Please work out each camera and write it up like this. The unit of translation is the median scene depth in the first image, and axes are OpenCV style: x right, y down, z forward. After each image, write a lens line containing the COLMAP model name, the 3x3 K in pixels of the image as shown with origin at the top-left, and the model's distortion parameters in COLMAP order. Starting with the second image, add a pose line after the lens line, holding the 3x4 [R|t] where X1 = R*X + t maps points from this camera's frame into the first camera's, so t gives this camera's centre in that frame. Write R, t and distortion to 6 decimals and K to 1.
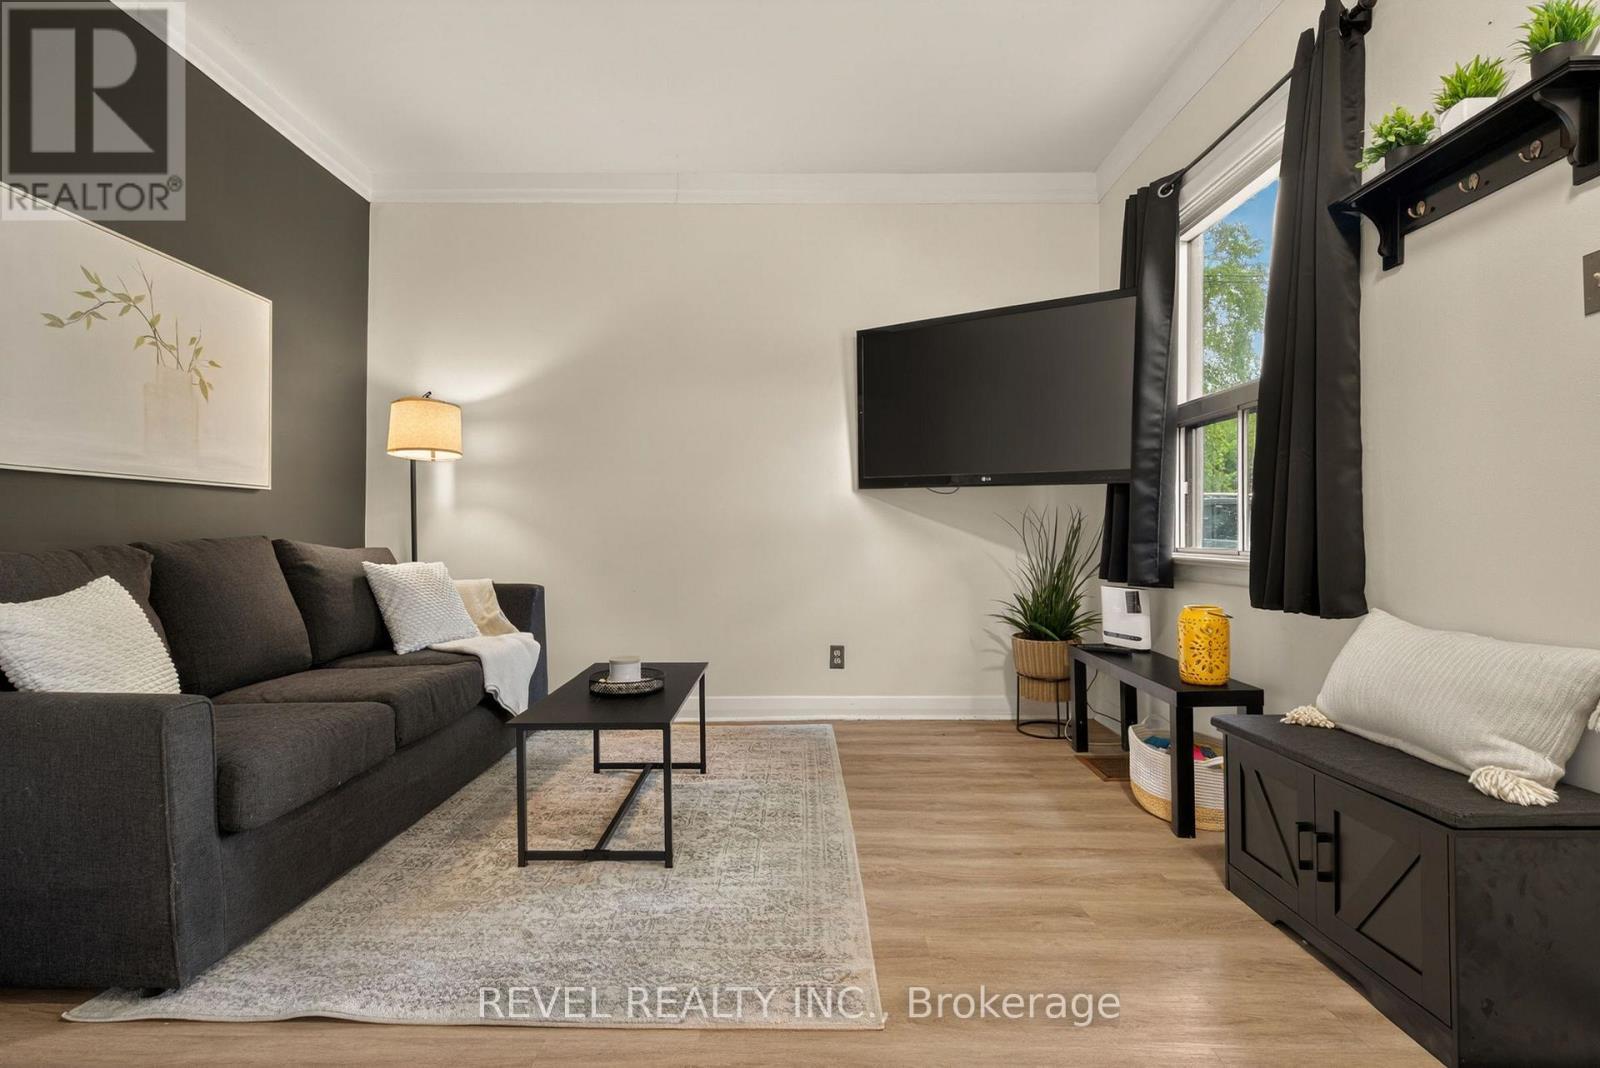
lens RADIAL K [[721.4, 0, 793.2], [0, 721.4, 520.9], [0, 0, 1]] dist [0.001454, 0.000084]
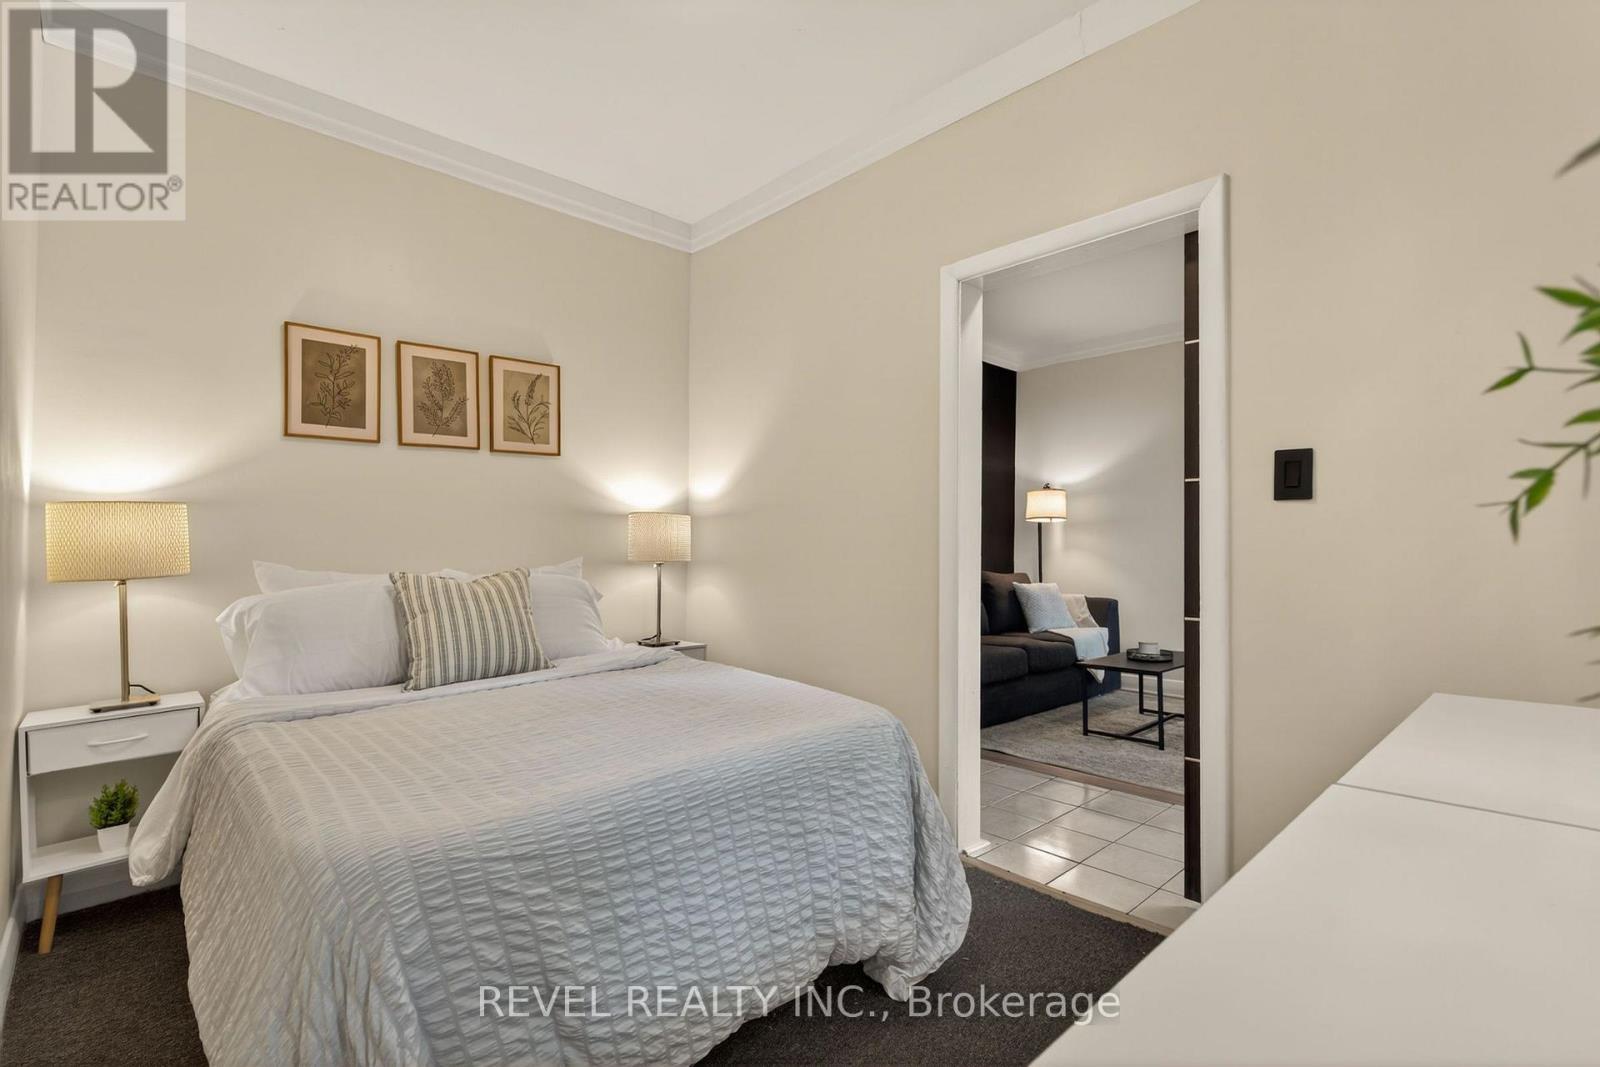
lens RADIAL K [[760.2, 0, 777.5], [0, 760.2, 538.6], [0, 0, 1]] dist [-0.003434, -0.000082]
pose [[0.667277, -0.005601, -0.744789, 0.416247], [-0.003444, 0.999938, -0.010606, -0.025419], [0.744802, 0.009642, 0.667216, -0.692121]]
